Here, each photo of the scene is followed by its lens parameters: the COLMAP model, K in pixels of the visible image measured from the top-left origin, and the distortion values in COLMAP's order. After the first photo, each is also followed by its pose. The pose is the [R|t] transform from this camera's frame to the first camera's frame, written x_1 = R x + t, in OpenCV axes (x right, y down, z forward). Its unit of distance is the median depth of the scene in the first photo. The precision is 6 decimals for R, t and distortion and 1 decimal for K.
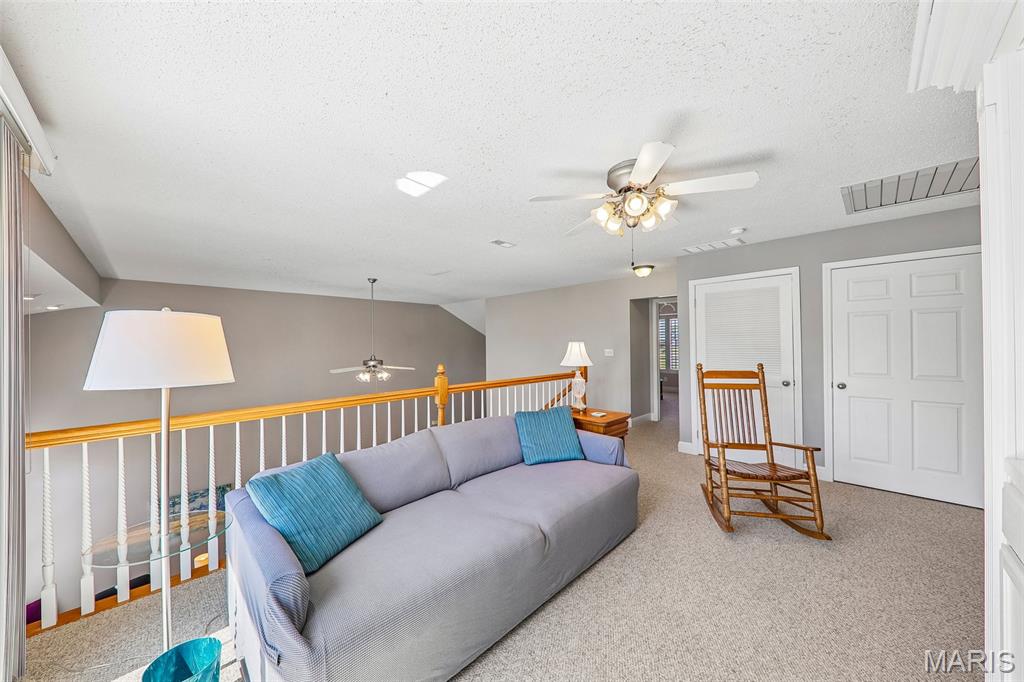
lens RADIAL K [[356.1, 0, 512.4], [0, 356.1, 343.1], [0, 0, 1]] dist [-0.001874, -0.000119]
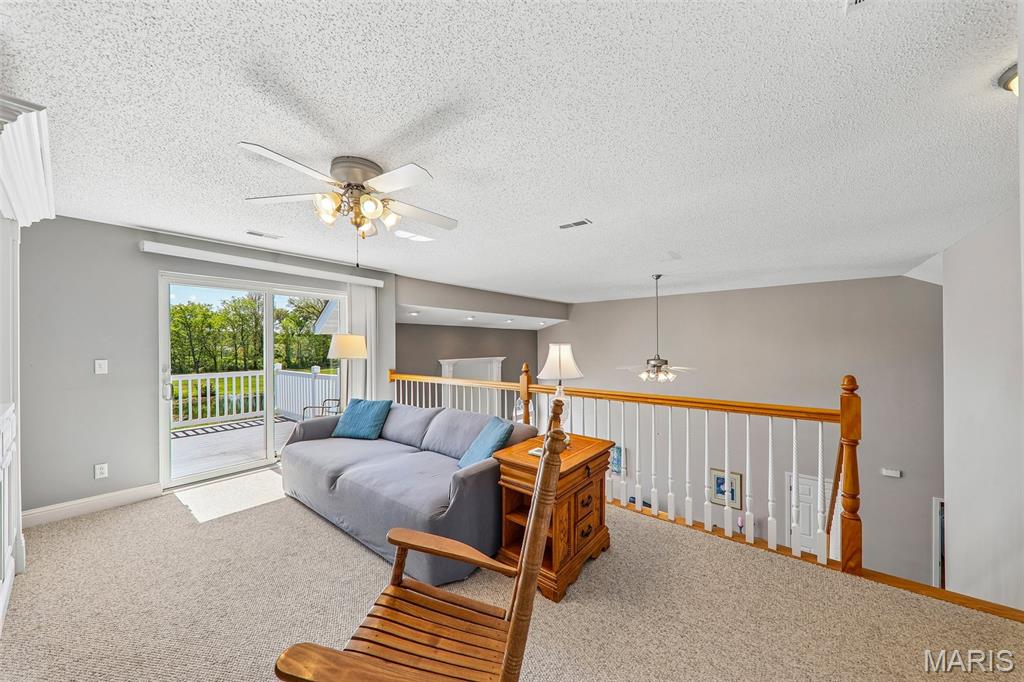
lens RADIAL K [[356.1, 0, 512.8], [0, 356.1, 345.9], [0, 0, 1]] dist [-0.001874, -0.000119]
pose [[0.107299, 0.015124, -0.994112, 0.866984], [0.004617, 0.999866, 0.015710, -0.010230], [0.994216, -0.006275, 0.107215, 0.850259]]
